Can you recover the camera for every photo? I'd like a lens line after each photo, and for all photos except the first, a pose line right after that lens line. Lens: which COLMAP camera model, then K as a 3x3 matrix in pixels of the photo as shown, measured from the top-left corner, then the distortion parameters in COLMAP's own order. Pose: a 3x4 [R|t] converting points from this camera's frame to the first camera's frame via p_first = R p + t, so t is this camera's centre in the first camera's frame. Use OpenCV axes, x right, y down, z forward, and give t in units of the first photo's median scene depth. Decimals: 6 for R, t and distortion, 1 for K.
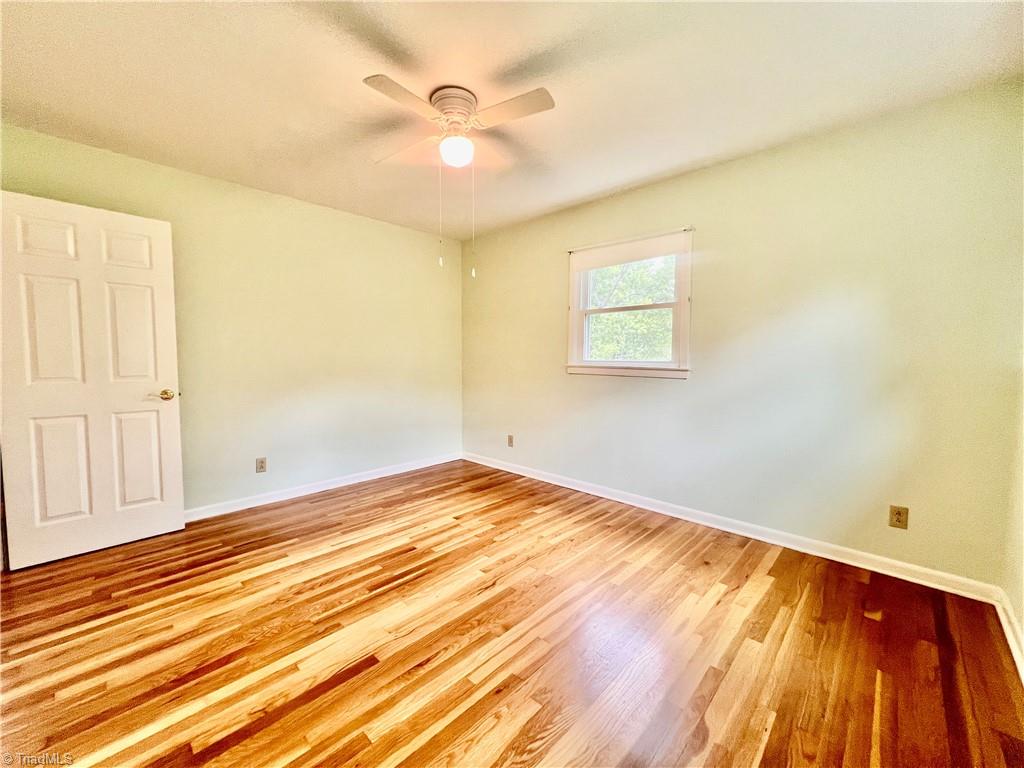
lens RADIAL K [[412.8, 0, 510.0], [0, 412.8, 380.6], [0, 0, 1]] dist [-0.004508, 0.000264]
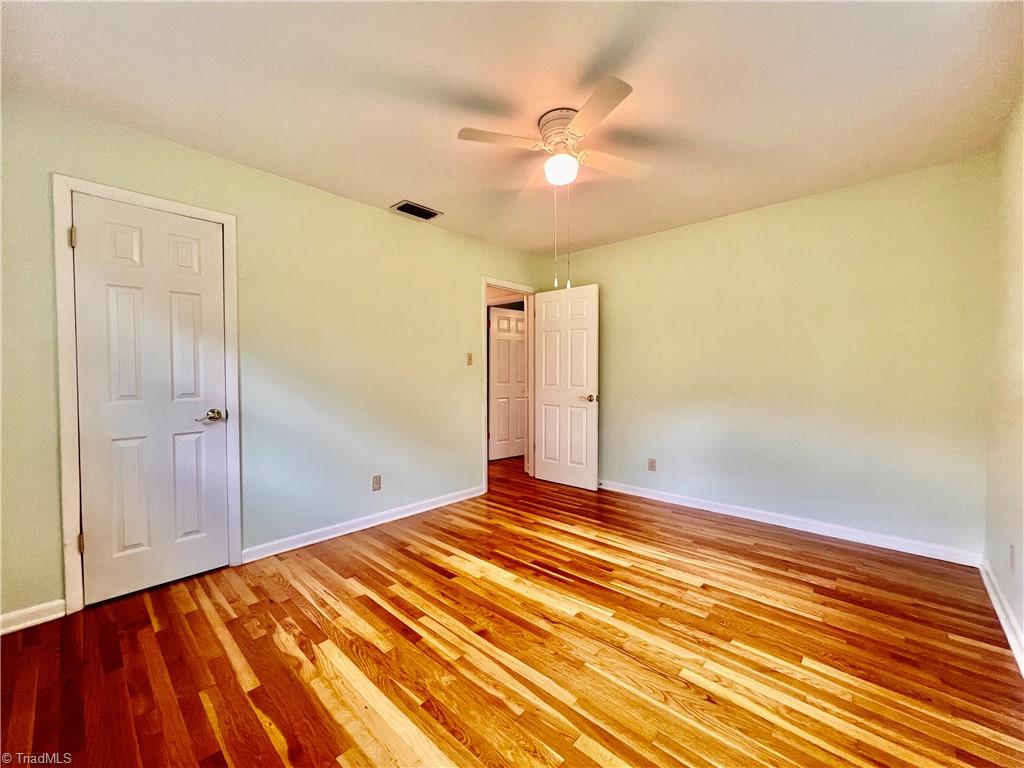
lens RADIAL K [[412.8, 0, 509.8], [0, 412.8, 385.7], [0, 0, 1]] dist [-0.004508, 0.000264]
pose [[0.011020, 0.029855, -0.999493, 0.641202], [-0.055142, 0.998051, 0.029204, -0.036629], [0.998418, 0.054793, 0.012645, 0.648515]]
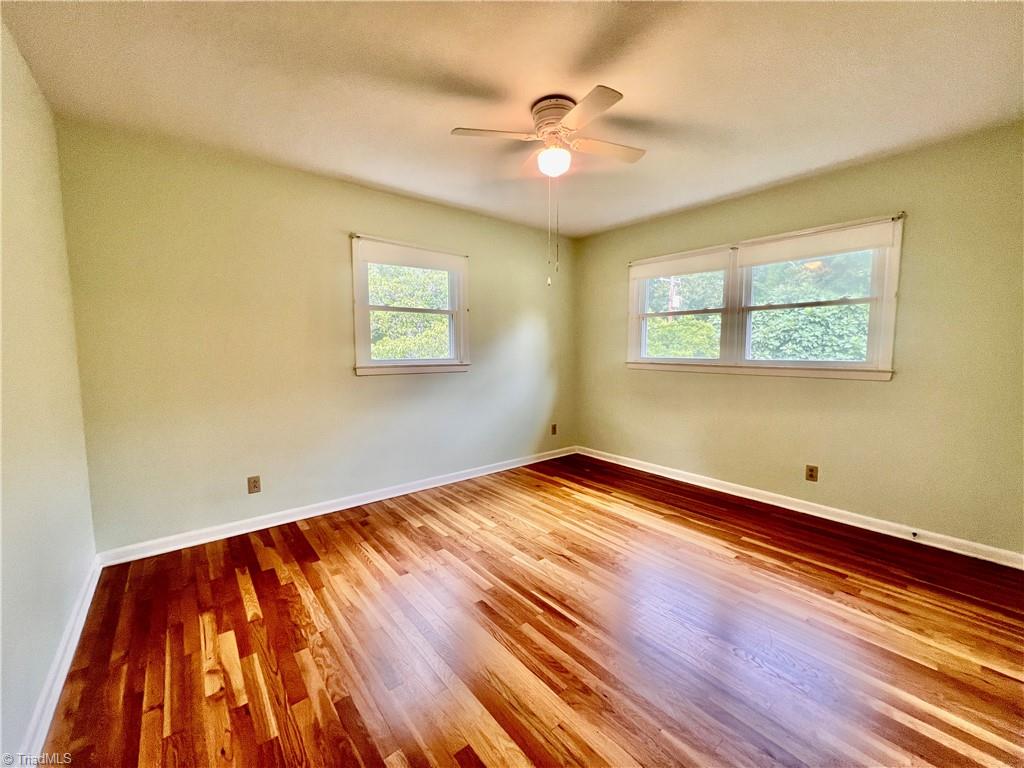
lens RADIAL K [[408.1, 0, 513.8], [0, 408.1, 377.0], [0, 0, 1]] dist [0.000174, -0.000373]
pose [[0.119108, -0.076197, 0.989953, -0.867738], [0.059343, 0.995815, 0.069509, -0.070634], [-0.991106, 0.050468, 0.123131, 0.727388]]
